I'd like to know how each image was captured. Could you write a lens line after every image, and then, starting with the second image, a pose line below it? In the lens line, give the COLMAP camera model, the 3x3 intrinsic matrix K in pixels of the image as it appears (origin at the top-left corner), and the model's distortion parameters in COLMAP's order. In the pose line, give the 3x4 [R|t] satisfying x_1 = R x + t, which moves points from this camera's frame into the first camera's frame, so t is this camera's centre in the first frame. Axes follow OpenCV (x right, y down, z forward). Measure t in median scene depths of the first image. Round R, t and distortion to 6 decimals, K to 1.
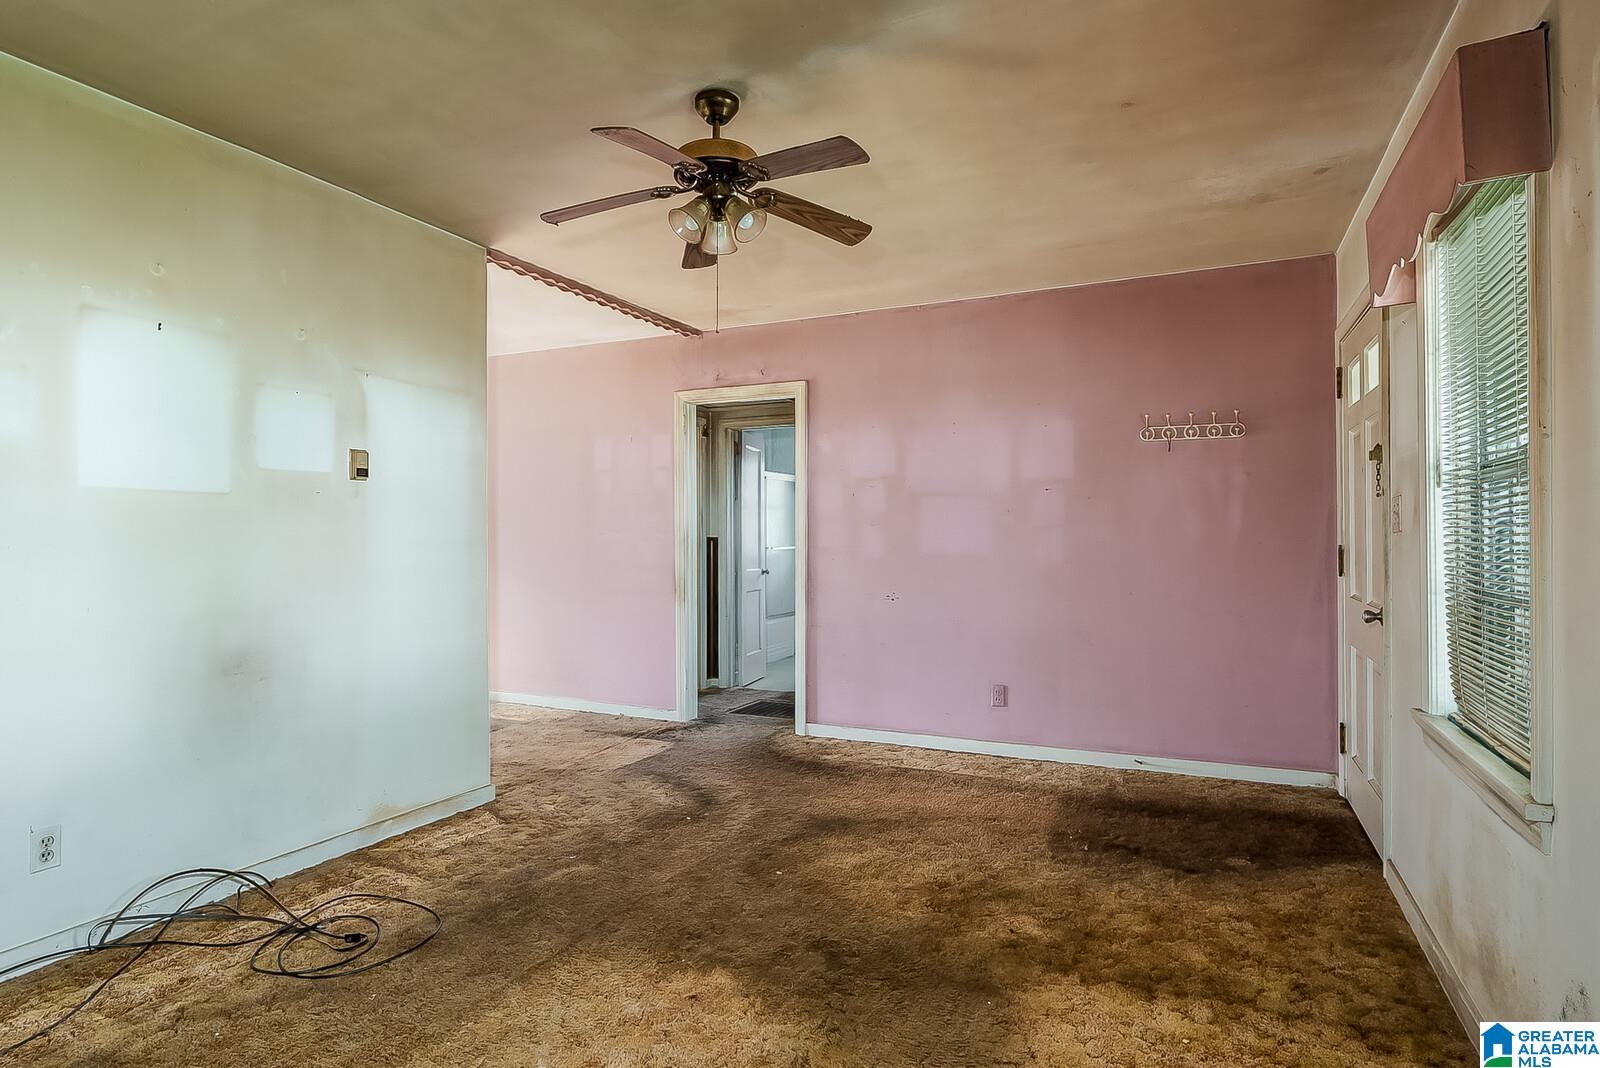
lens RADIAL K [[850.6, 0, 800.0], [0, 850.6, 534.0], [0, 0, 1]] dist [-0.002351, 0.000216]
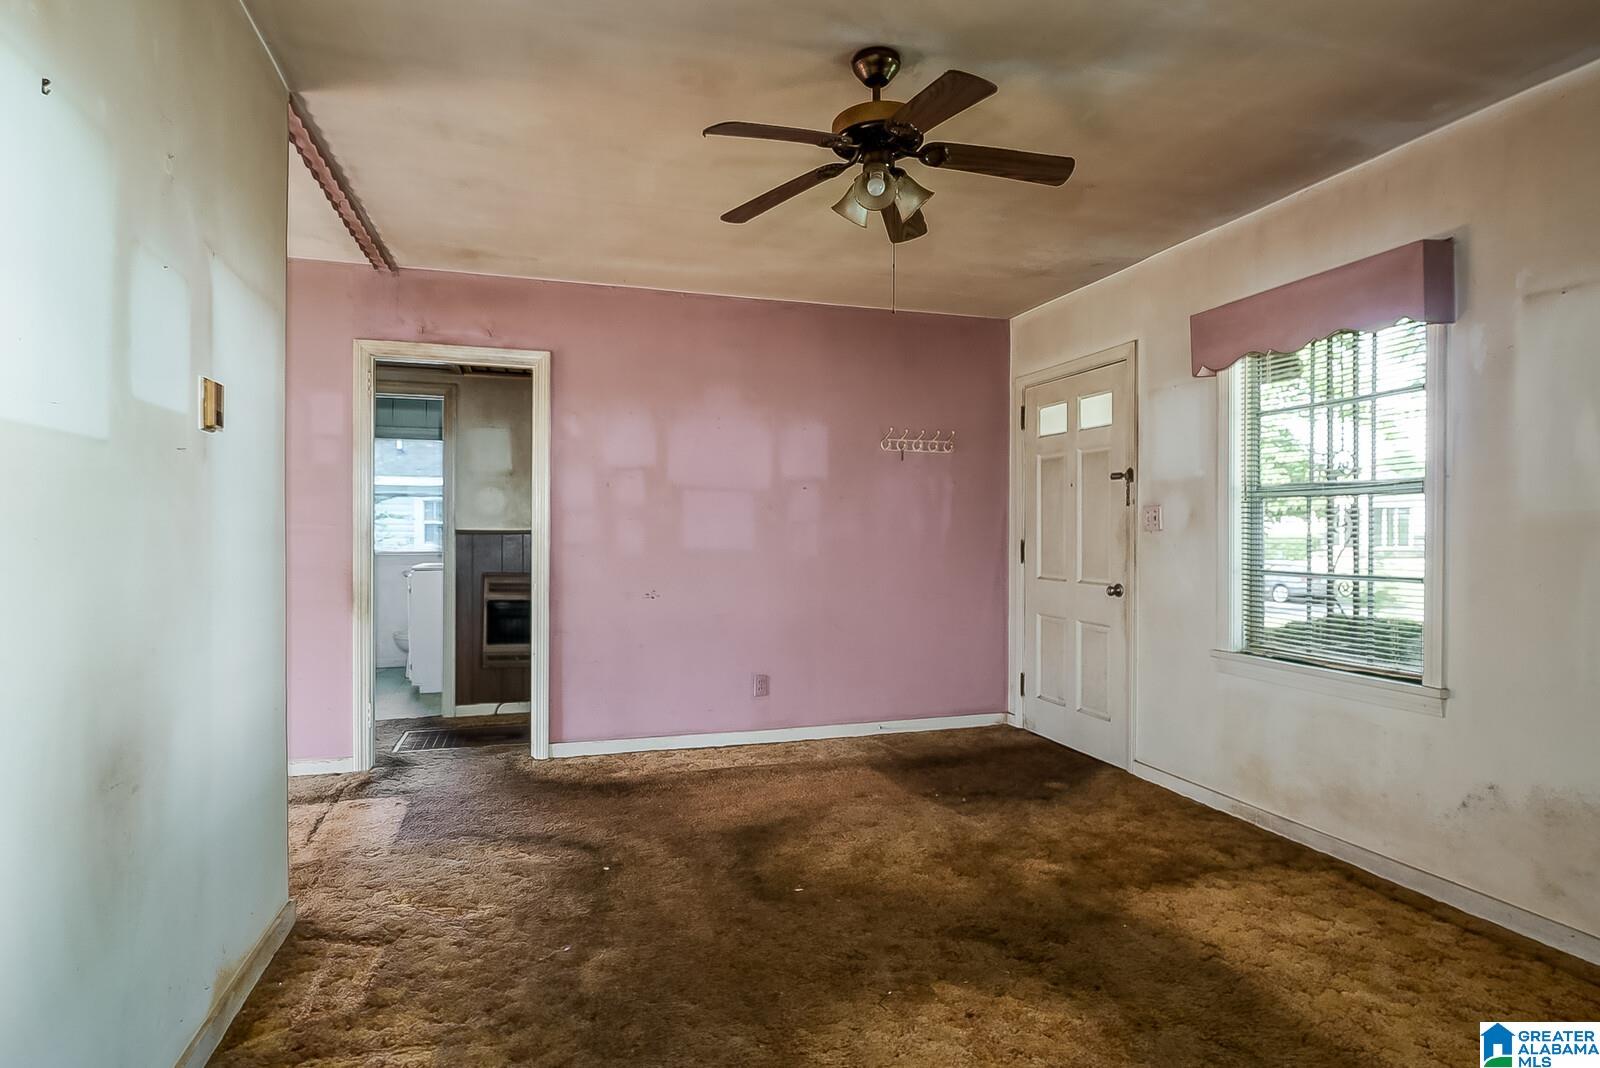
lens RADIAL K [[850.6, 0, 800.0], [0, 850.6, 534.0], [0, 0, 1]] dist [-0.002351, 0.000216]
pose [[0.741696, 0.003834, 0.670725, -0.579821], [-0.007503, 0.999969, 0.002580, 0.003567], [-0.670694, -0.006946, 0.741702, 0.273112]]
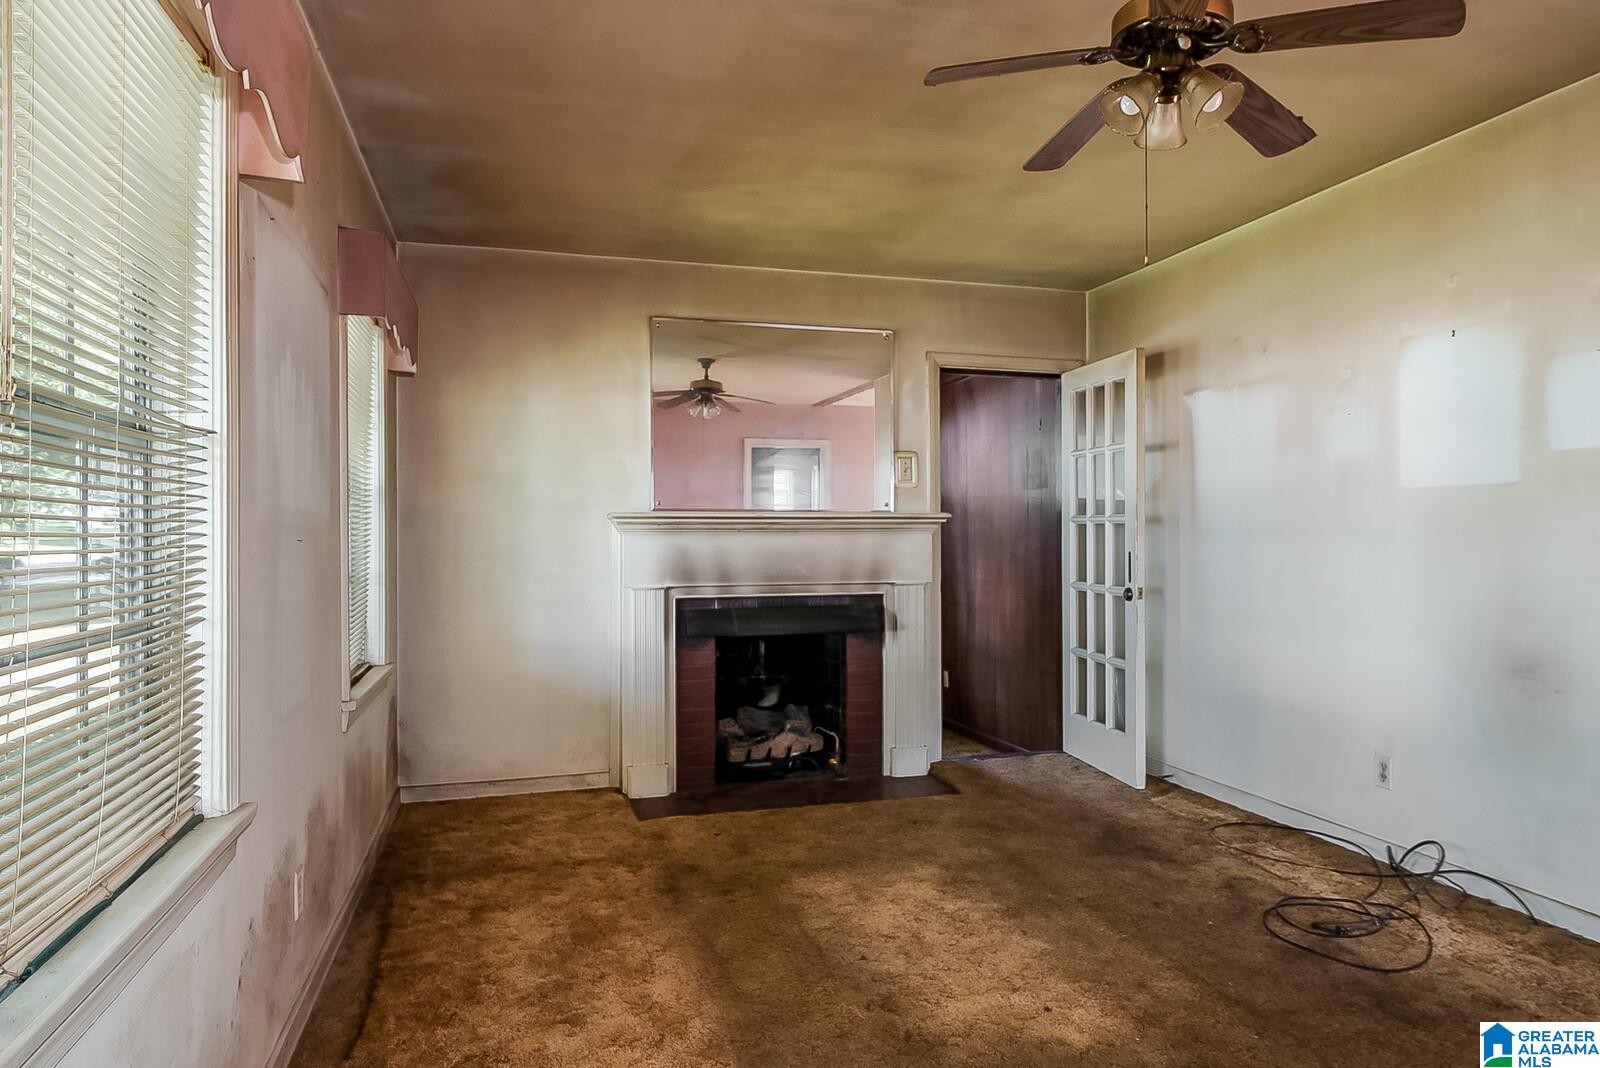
lens RADIAL K [[1030.5, 0, 800.0], [0, 1030.5, 534.0], [0, 0, 1]] dist [-0.001591, -0.000798]
pose [[-0.761691, 0.004487, -0.647925, 0.546448], [0.008119, 0.999964, -0.002620, 0.004355], [0.647889, -0.007256, -0.761700, 1.107737]]
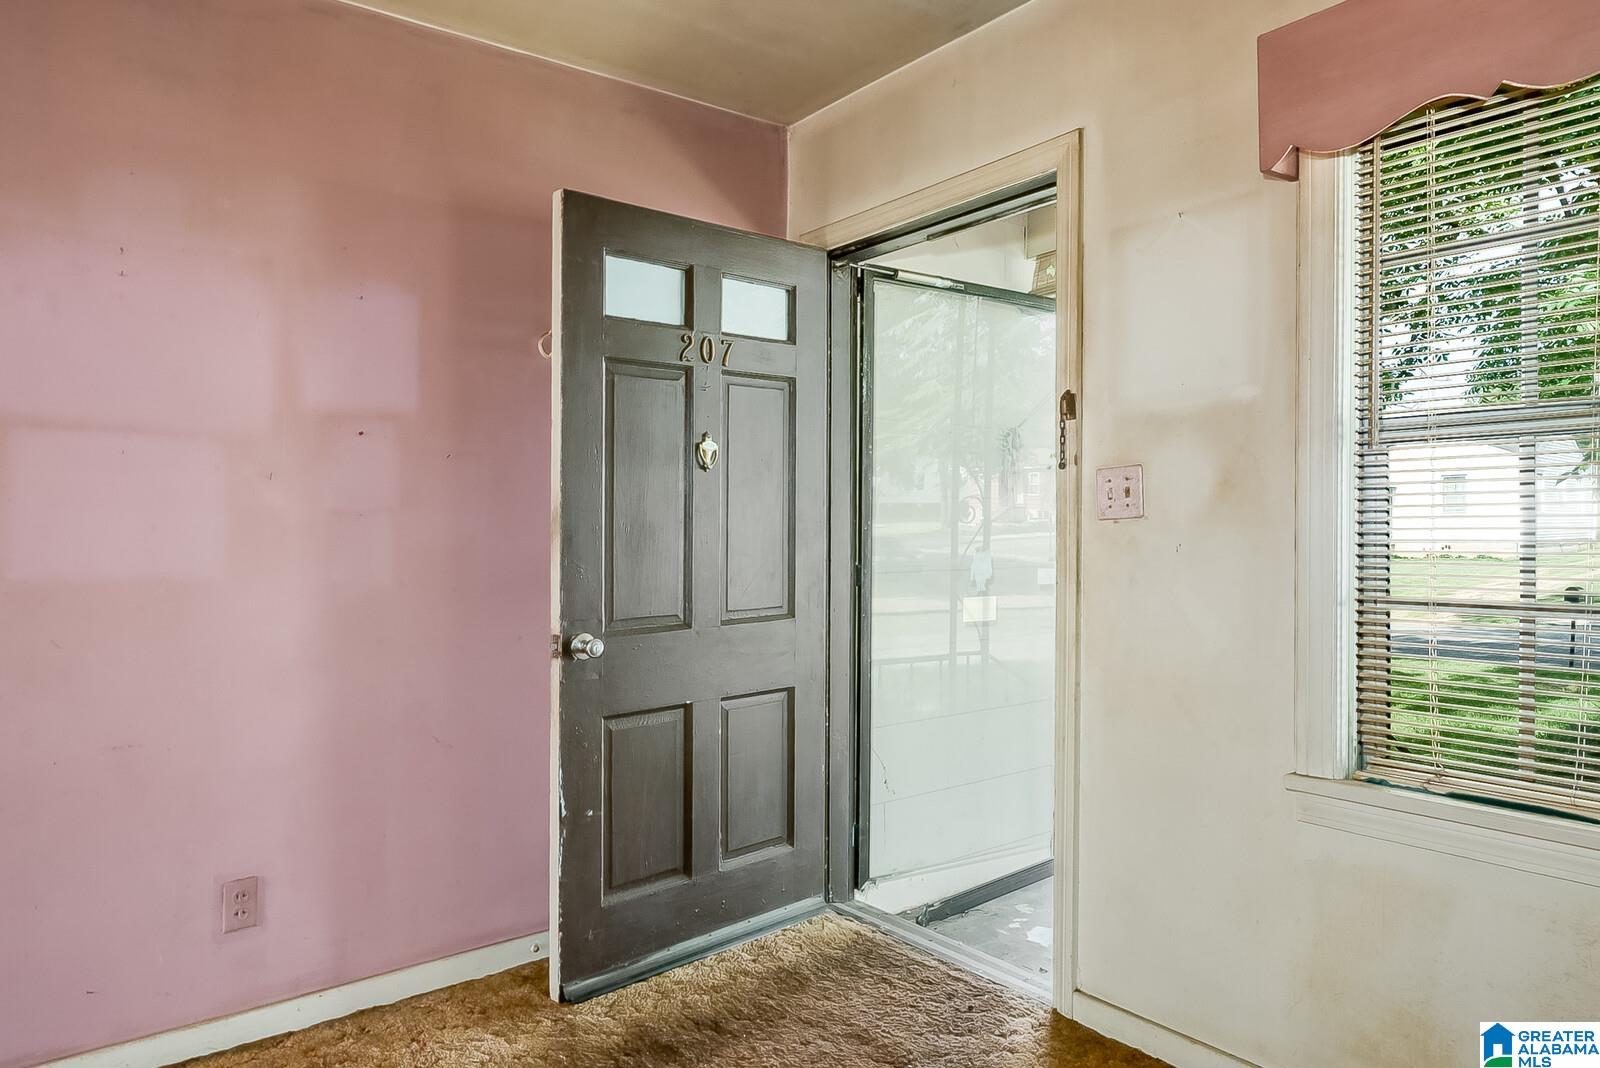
lens RADIAL K [[1030.5, 0, 800.0], [0, 1030.5, 534.0], [0, 0, 1]] dist [-0.001591, -0.000798]
pose [[0.455562, 0.012633, 0.890114, -0.136223], [-0.004611, 0.999919, -0.011832, 0.017781], [-0.890192, 0.001286, 0.455584, 0.699632]]
